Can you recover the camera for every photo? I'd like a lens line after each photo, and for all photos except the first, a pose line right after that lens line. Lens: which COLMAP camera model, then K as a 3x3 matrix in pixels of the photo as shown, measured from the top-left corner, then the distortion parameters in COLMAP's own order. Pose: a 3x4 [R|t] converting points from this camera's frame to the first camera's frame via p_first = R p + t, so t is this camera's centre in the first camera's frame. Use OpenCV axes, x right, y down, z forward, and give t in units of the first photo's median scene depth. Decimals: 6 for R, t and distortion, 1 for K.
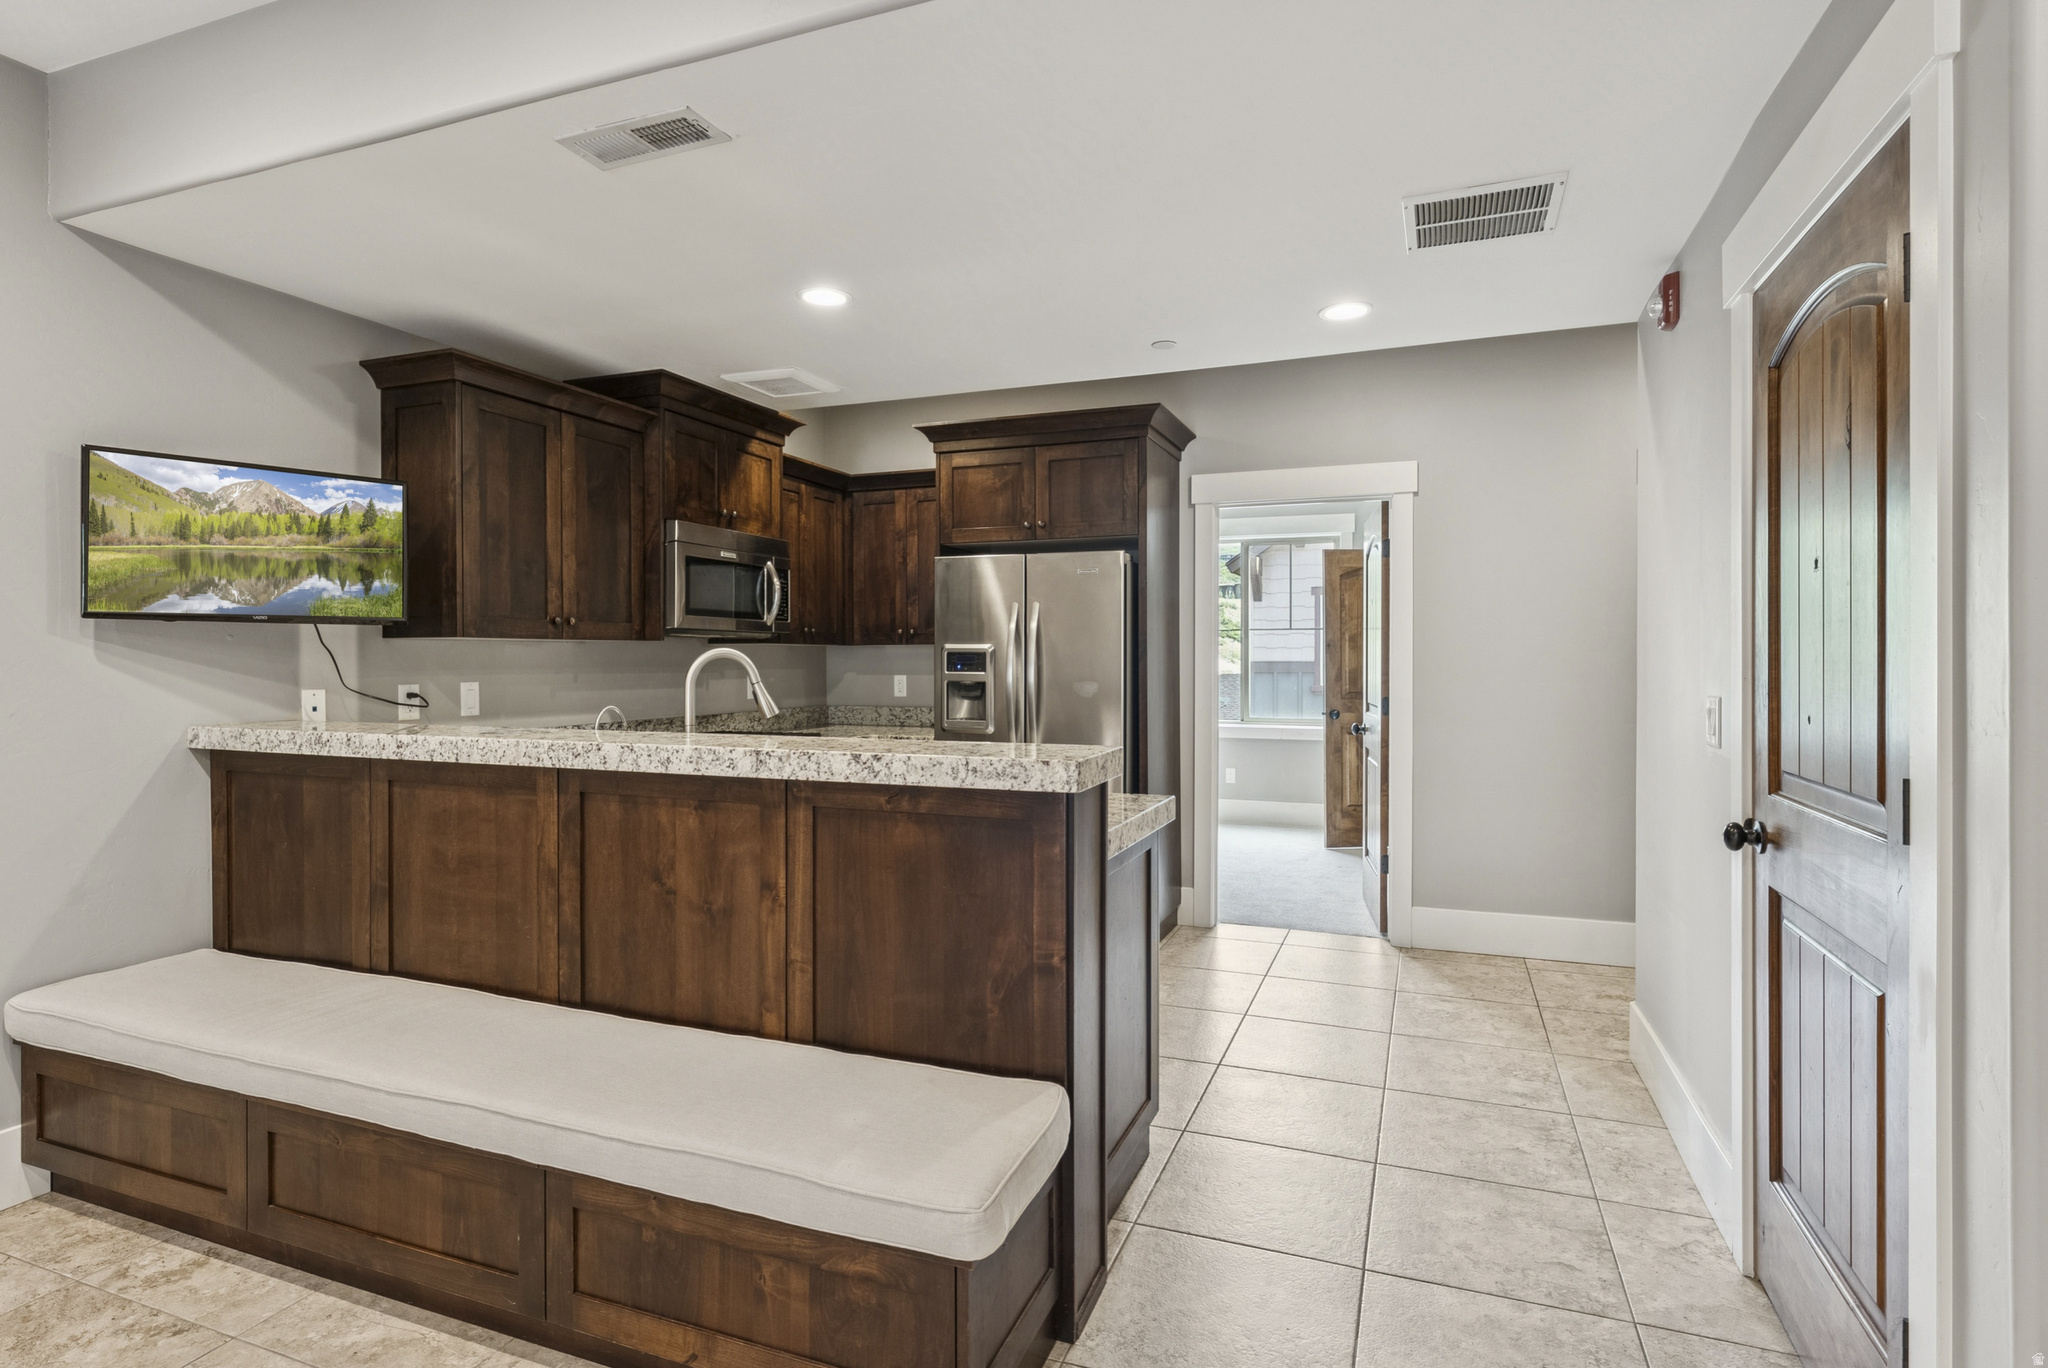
lens RADIAL K [[1046.2, 0, 1022.7], [0, 1046.2, 667.8], [0, 0, 1]] dist [-0.002496, -0.000295]
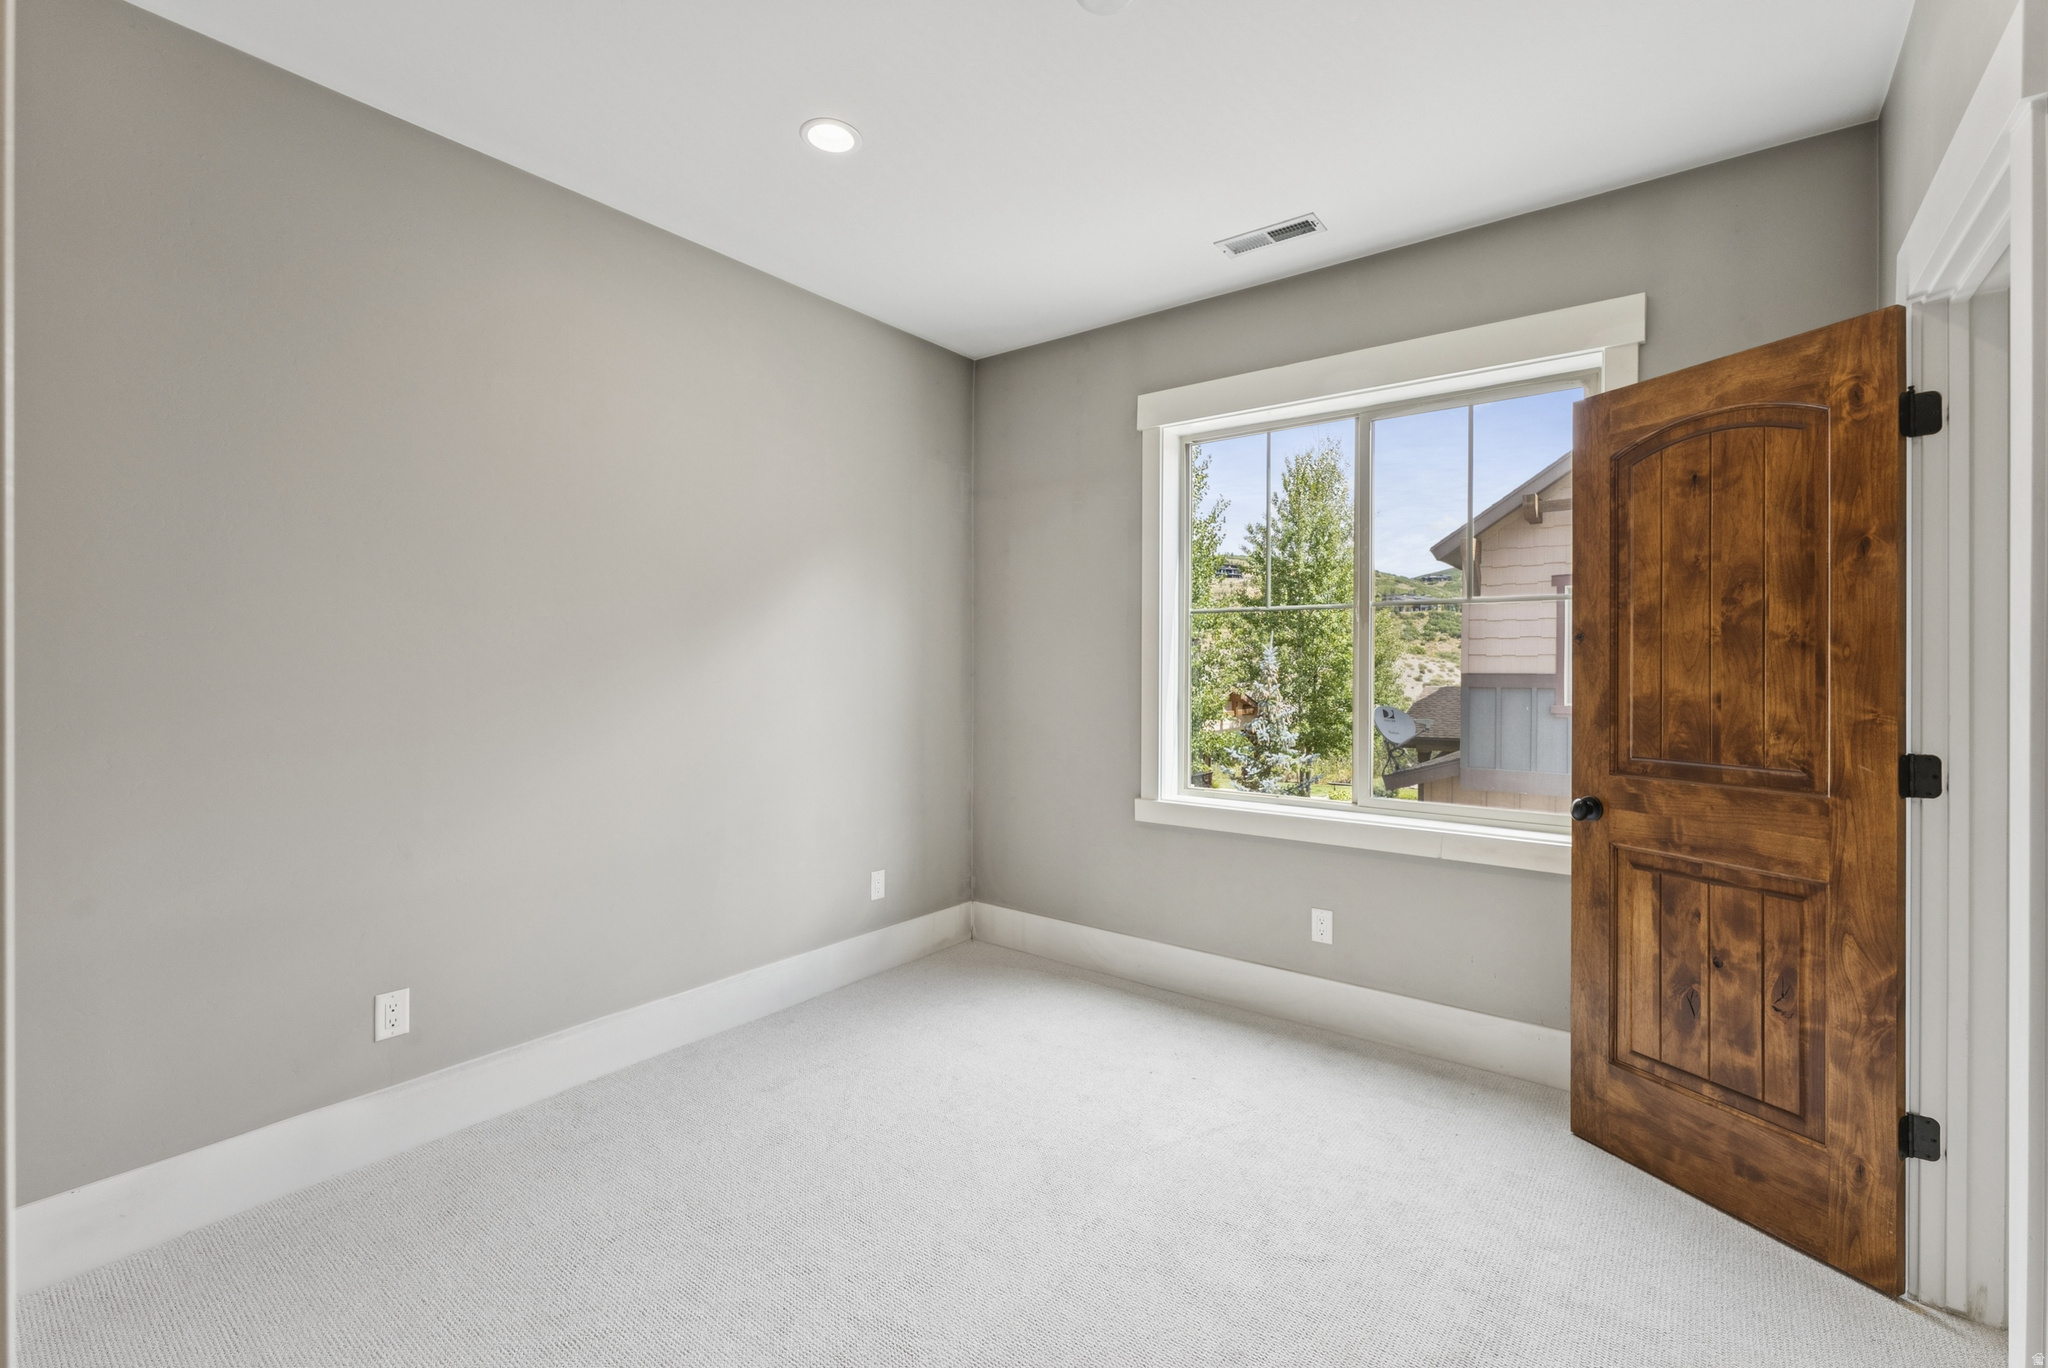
lens RADIAL K [[888.1, 0, 1027.4], [0, 888.1, 676.5], [0, 0, 1]] dist [-0.000761, -0.000076]
pose [[0.963738, 0.010504, -0.266645, 0.174847], [-0.010122, 0.999945, 0.002808, -0.004266], [0.266660, -0.000007, 0.963791, 0.599713]]
